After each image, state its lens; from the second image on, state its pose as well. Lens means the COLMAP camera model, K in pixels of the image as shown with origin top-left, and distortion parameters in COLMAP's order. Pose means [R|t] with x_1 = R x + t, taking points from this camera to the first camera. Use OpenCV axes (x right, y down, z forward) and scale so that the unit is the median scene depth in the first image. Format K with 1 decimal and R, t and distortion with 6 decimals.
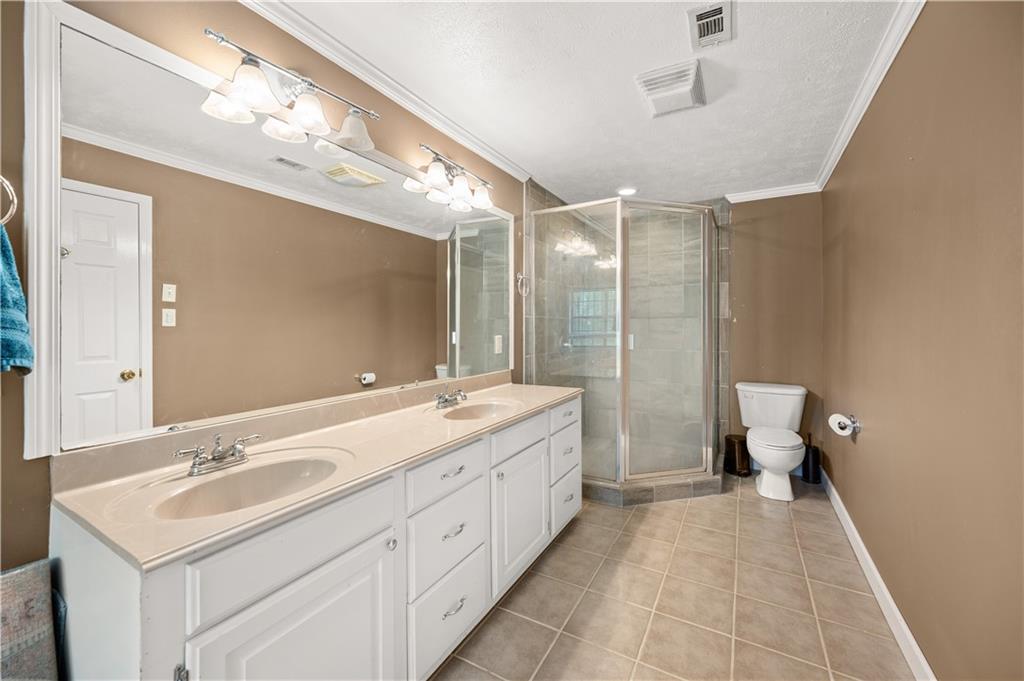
lens RADIAL K [[404.0, 0, 517.2], [0, 404.0, 324.7], [0, 0, 1]] dist [0.000253, 0.000057]
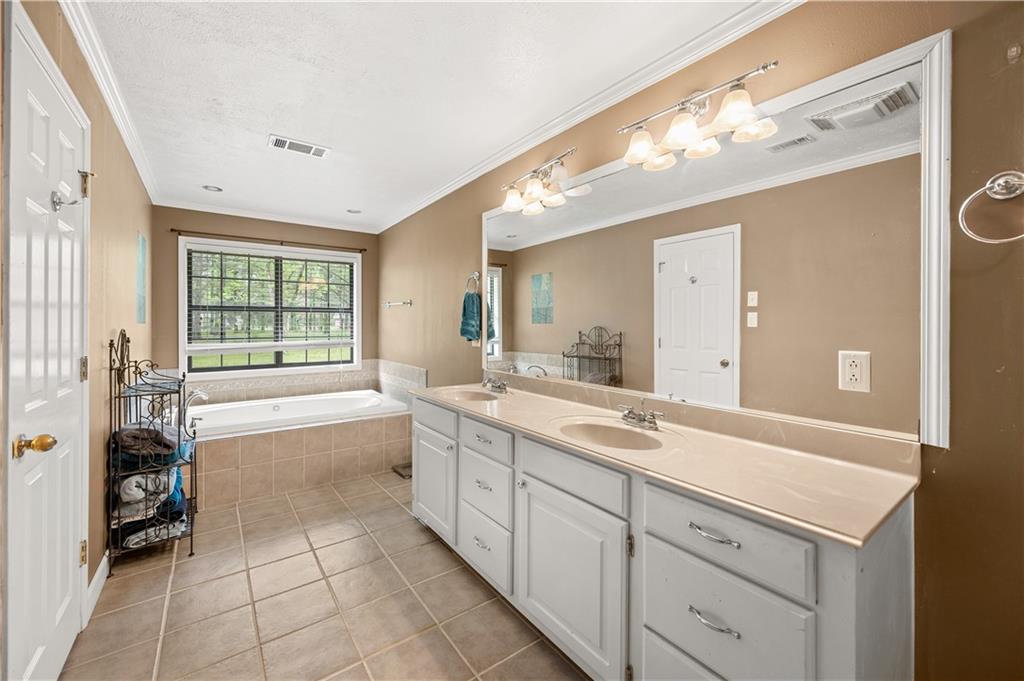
lens RADIAL K [[408.9, 0, 516.6], [0, 408.9, 326.1], [0, 0, 1]] dist [0.000384, -0.000002]
pose [[-0.402041, 0.002347, -0.915619, 0.530452], [0.000862, 0.999997, 0.002184, -0.001812], [0.915621, 0.000088, -0.402042, 0.862384]]
